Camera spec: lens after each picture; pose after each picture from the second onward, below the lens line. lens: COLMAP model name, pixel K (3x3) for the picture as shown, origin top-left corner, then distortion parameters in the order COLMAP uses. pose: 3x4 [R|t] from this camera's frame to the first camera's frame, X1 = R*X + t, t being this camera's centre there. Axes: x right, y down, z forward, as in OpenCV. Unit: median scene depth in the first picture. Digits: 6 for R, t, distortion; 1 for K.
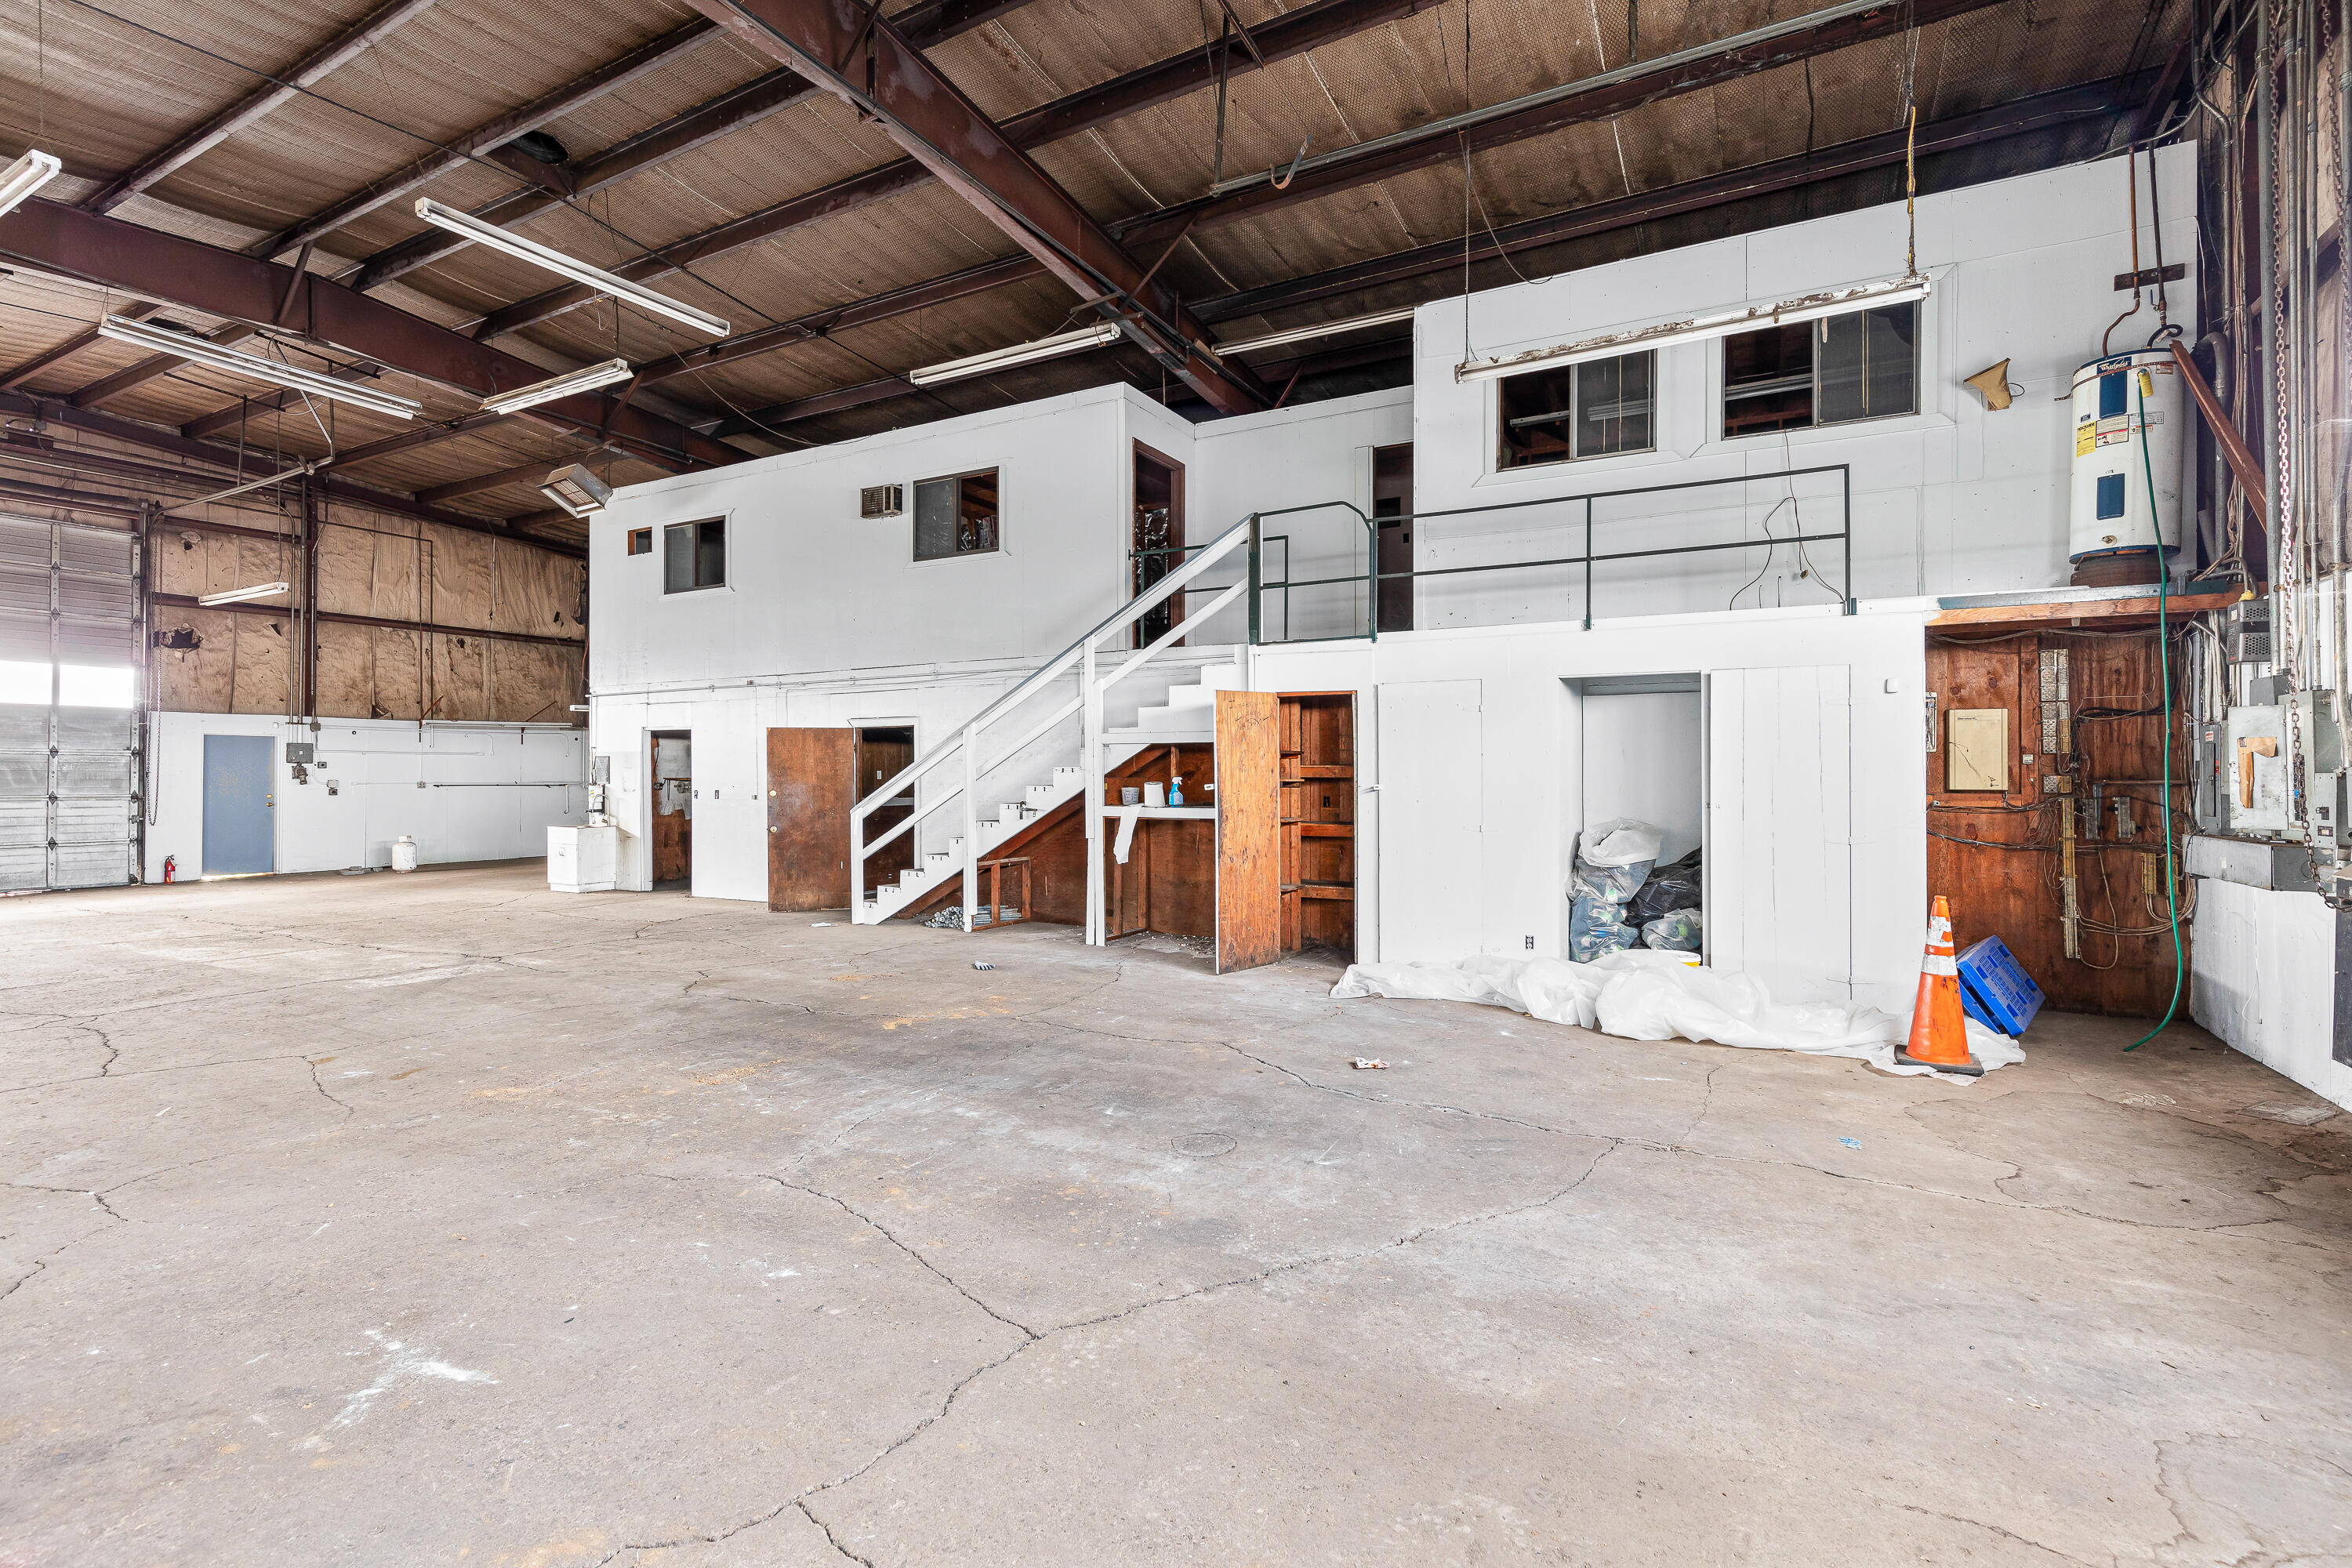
lens RADIAL K [[1082.3, 0, 1185.5], [0, 1082.3, 767.7], [0, 0, 1]] dist [0.001824, -0.000070]
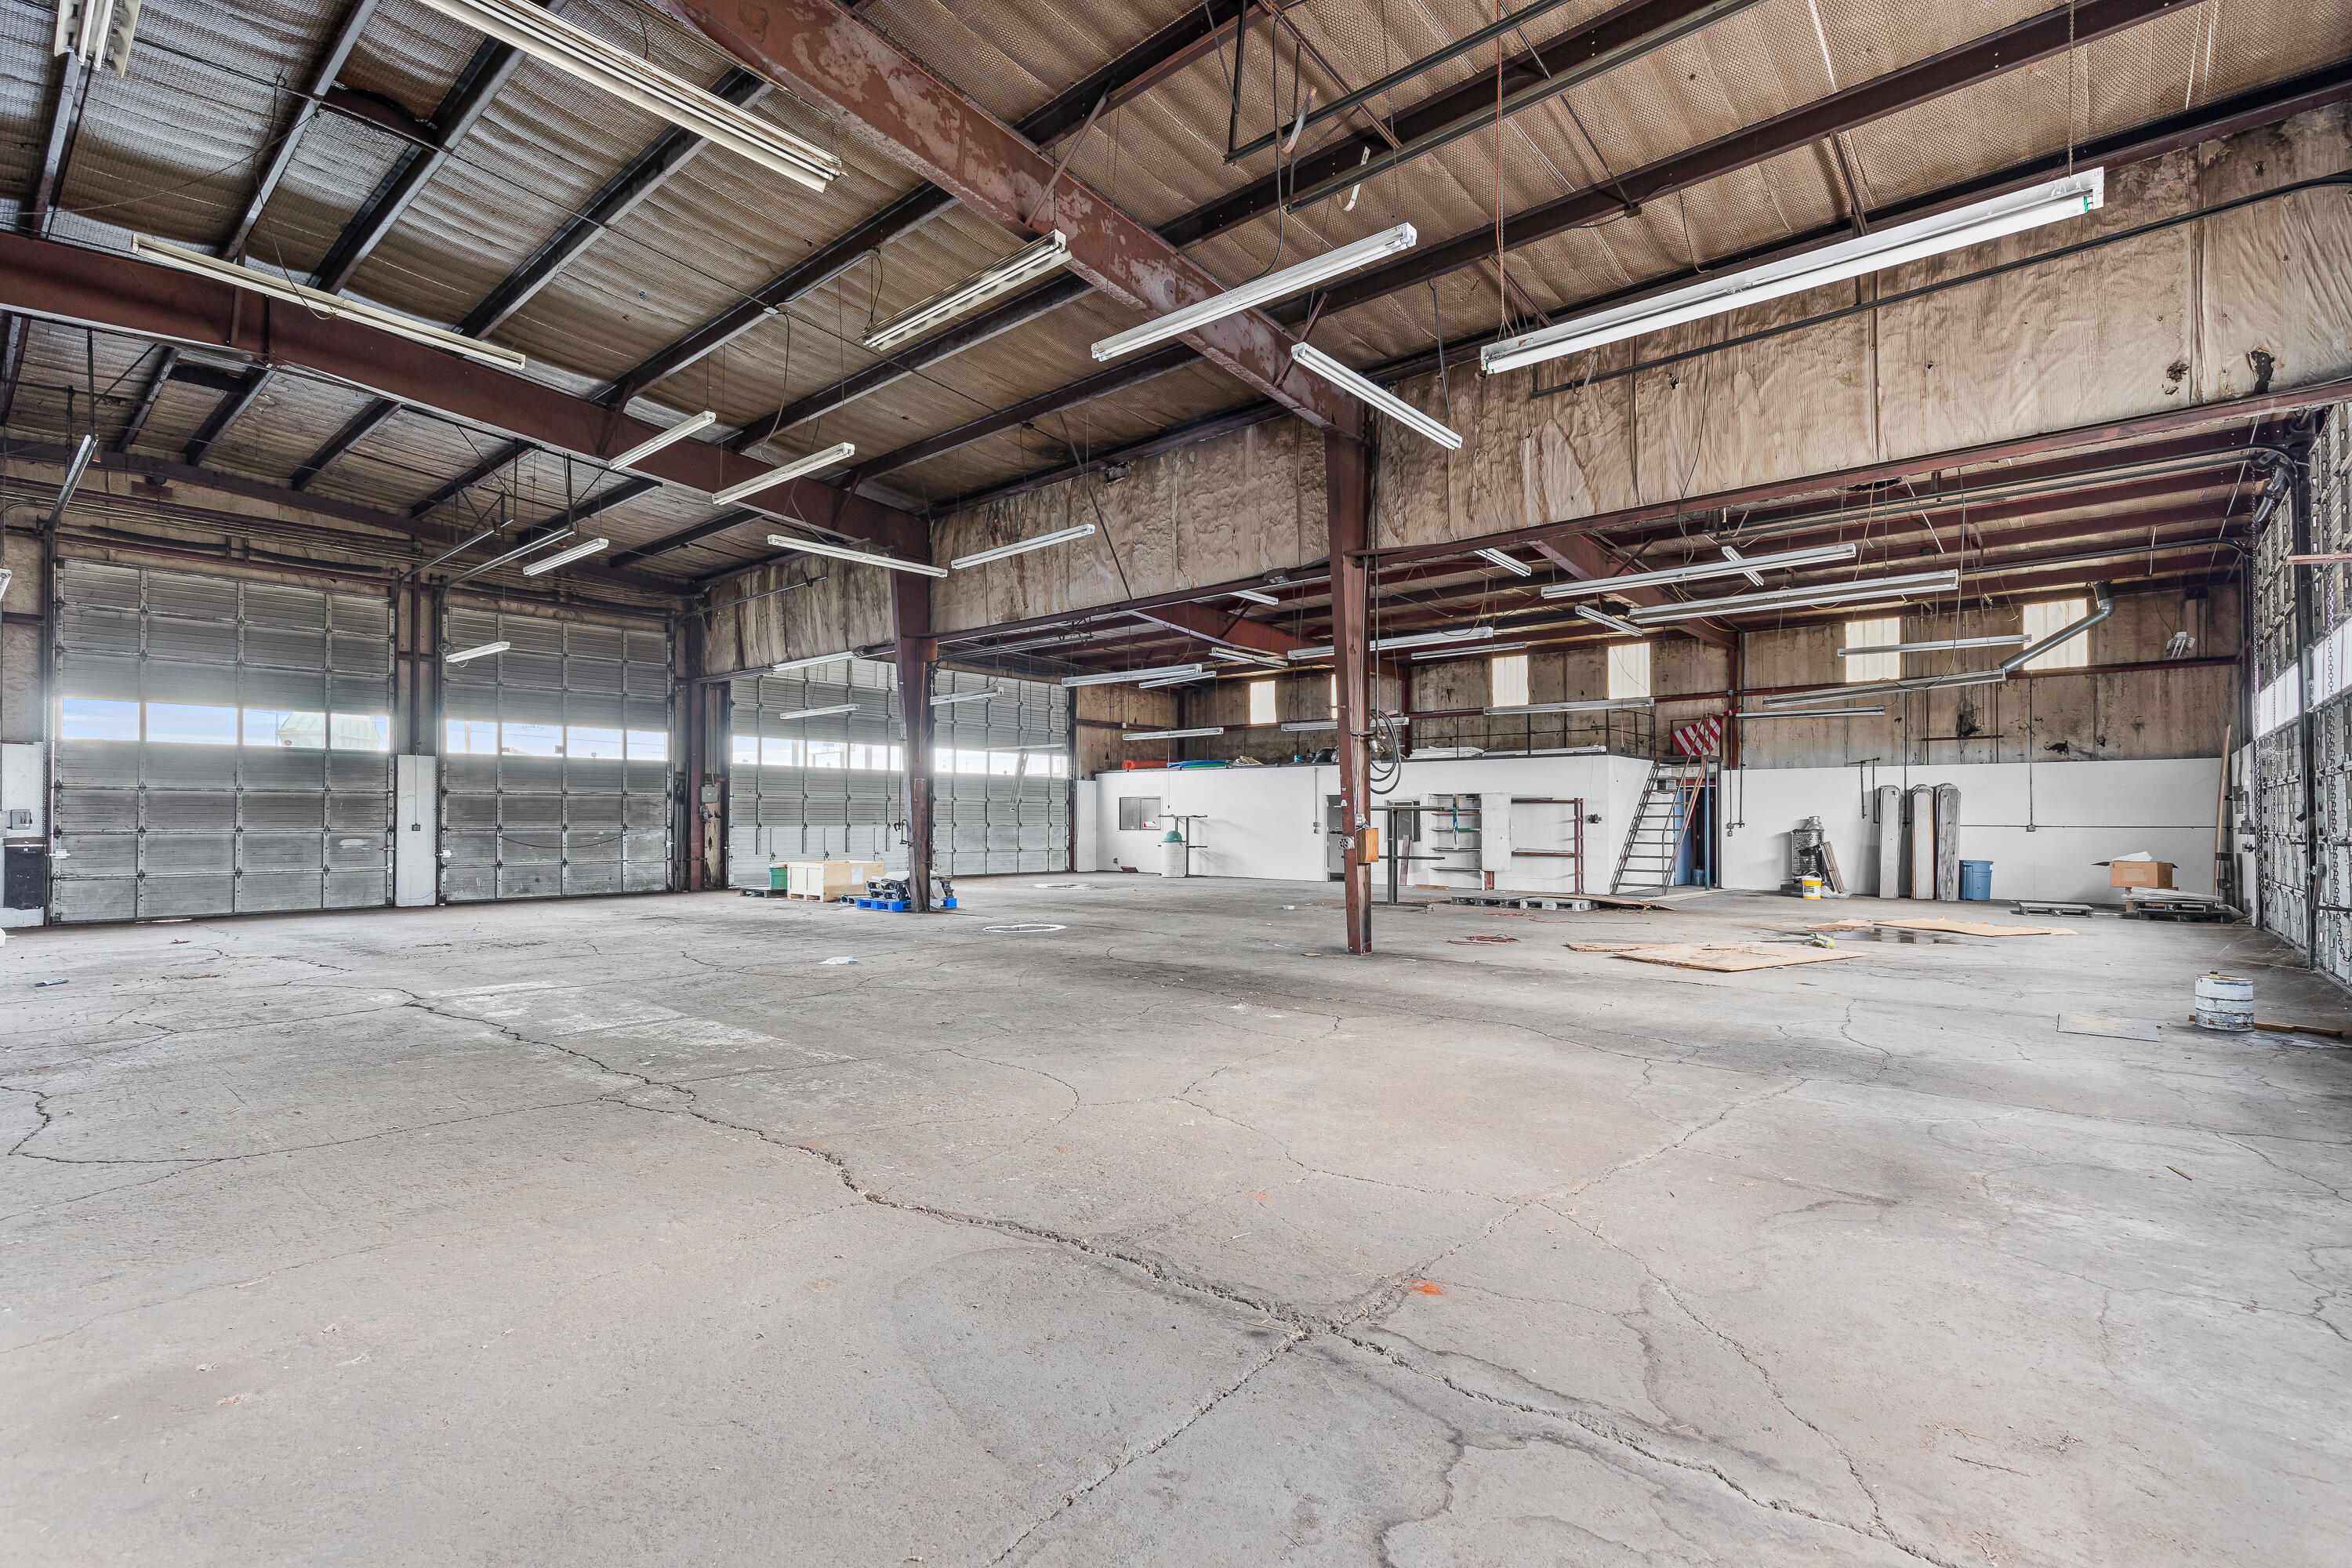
lens RADIAL K [[1054.8, 0, 1169.6], [0, 1054.8, 793.3], [0, 0, 1]] dist [0.003716, 0.000867]
pose [[-0.978156, 0.004762, 0.207818, -1.326580], [-0.001810, 0.999505, -0.031420, 0.021511], [-0.207865, -0.031109, -0.977663, 1.591749]]
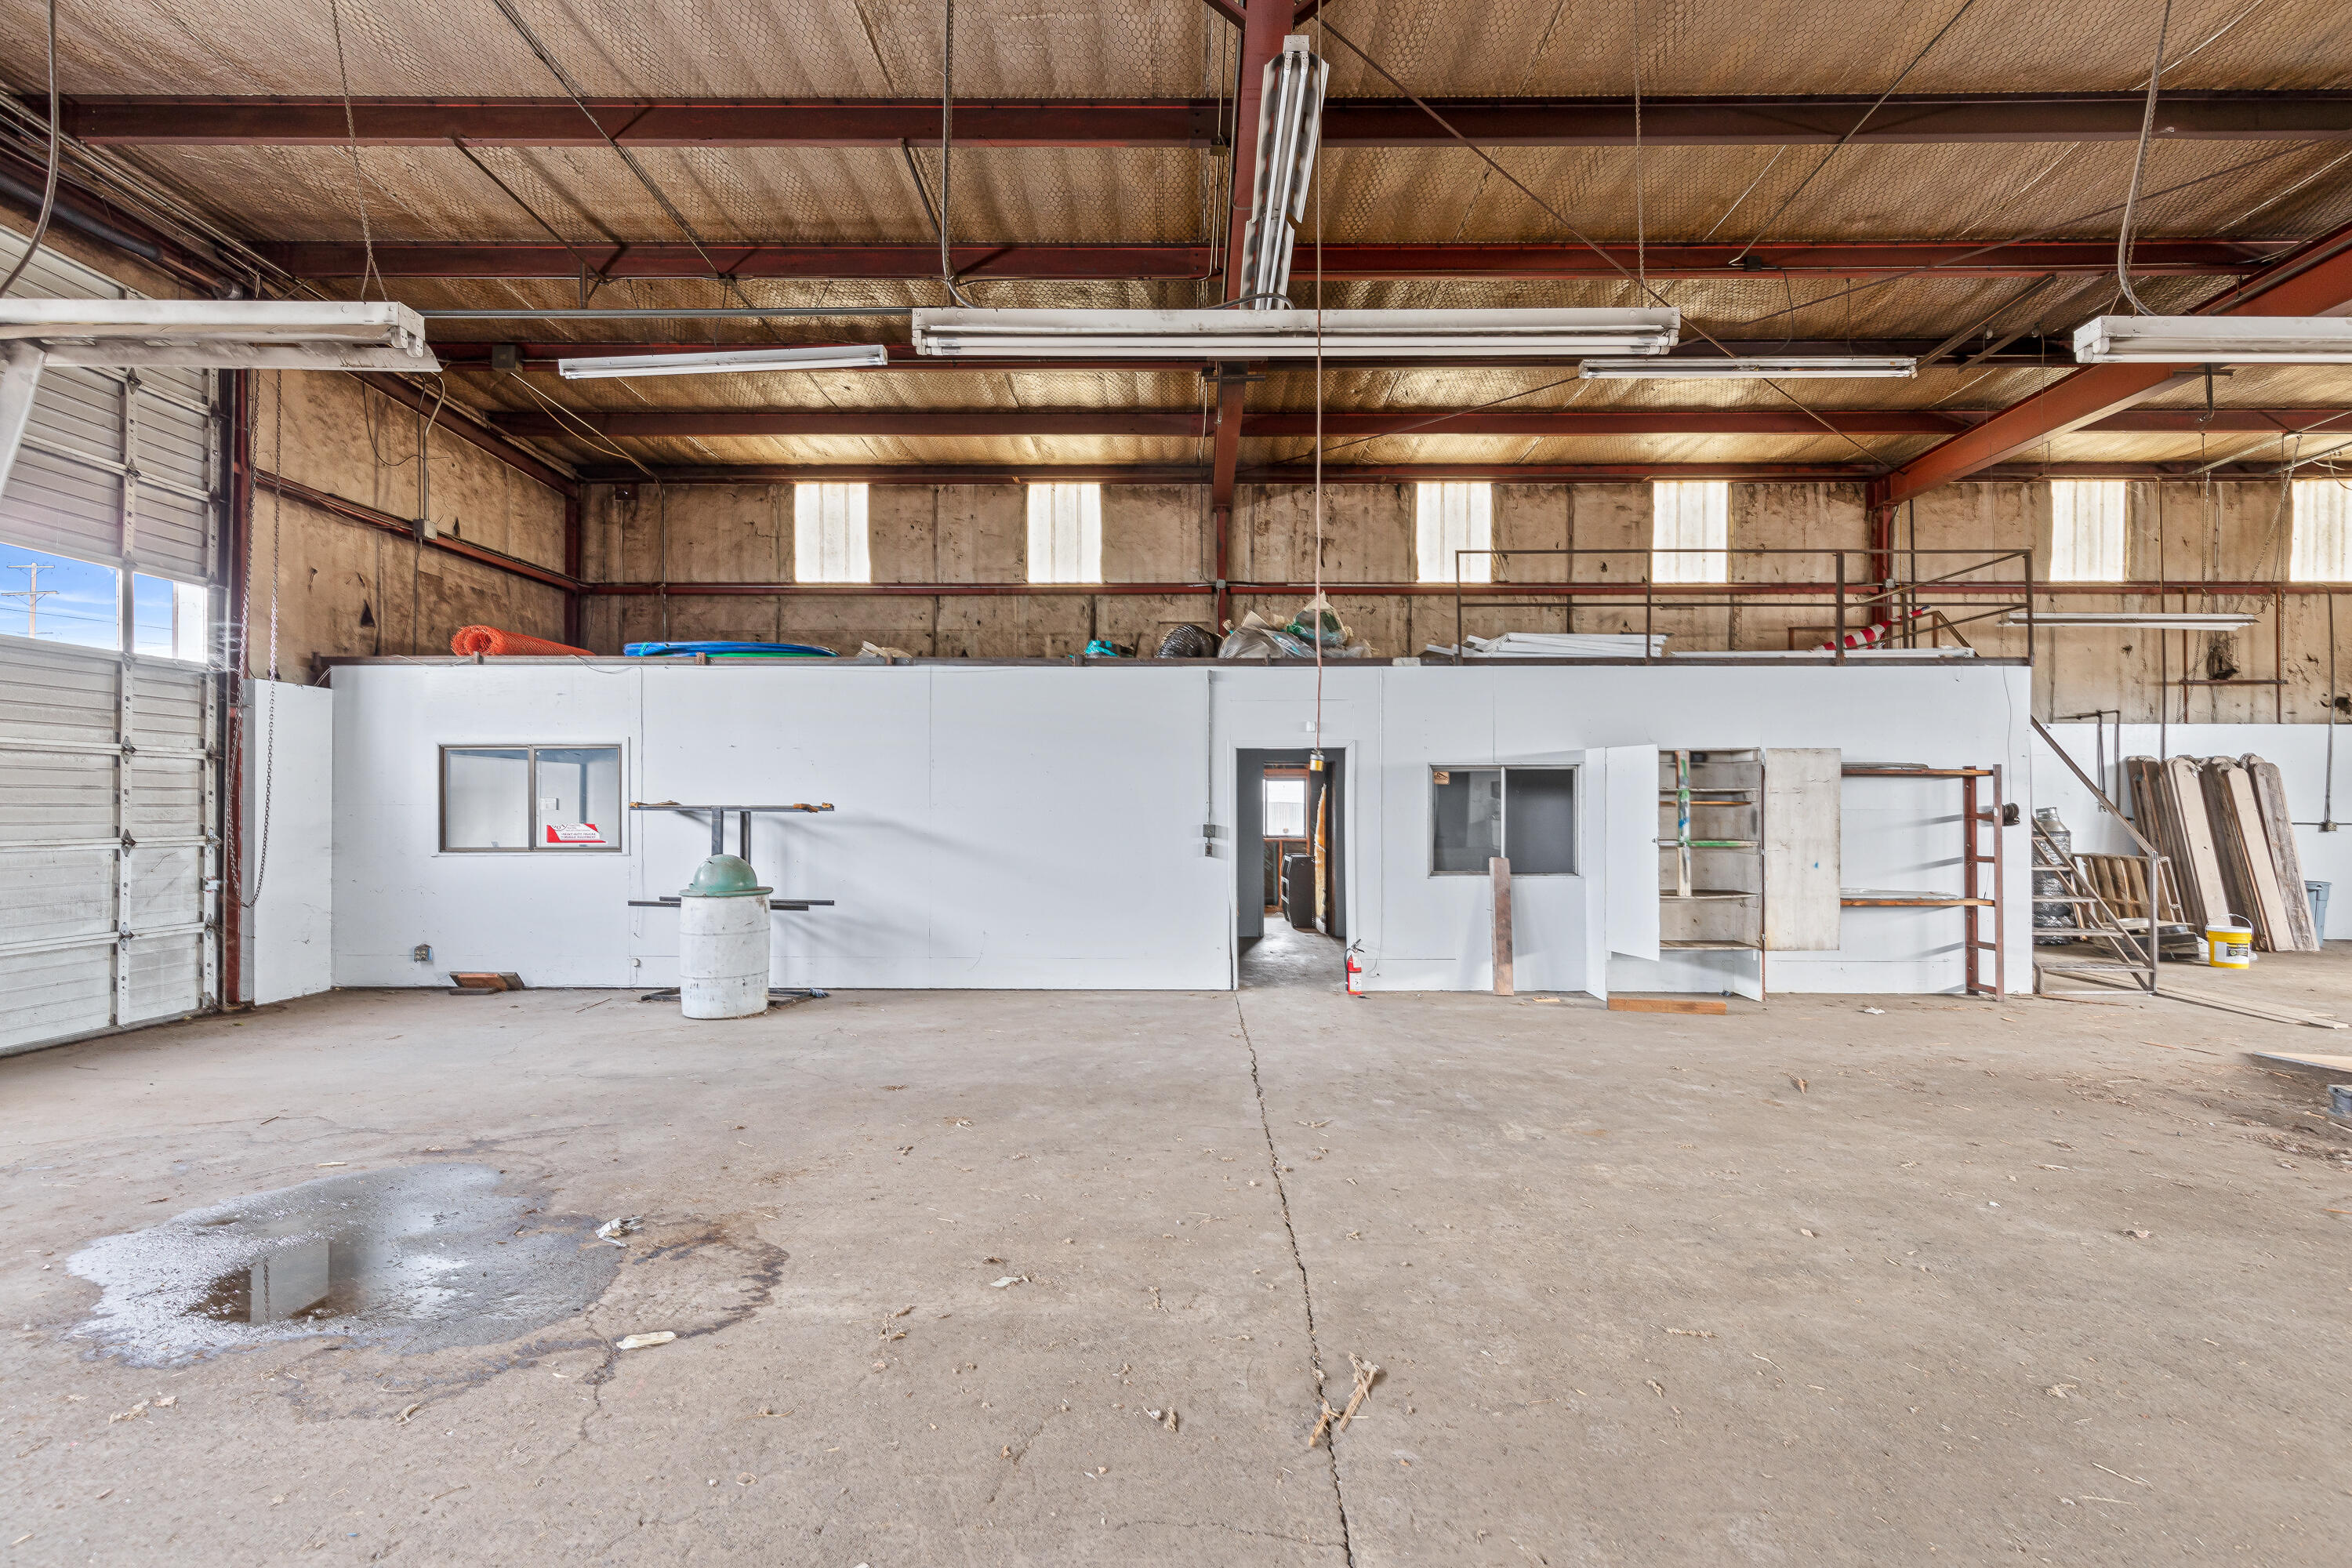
lens RADIAL K [[1081.2, 0, 1188.2], [0, 1081.2, 793.2], [0, 0, 1]] dist [0.004281, -0.000166]
pose [[-0.877657, -0.004877, -0.479264, -0.682300], [0.002957, 0.999874, -0.015590, -0.001775], [0.479280, -0.015100, -0.877532, -0.160881]]
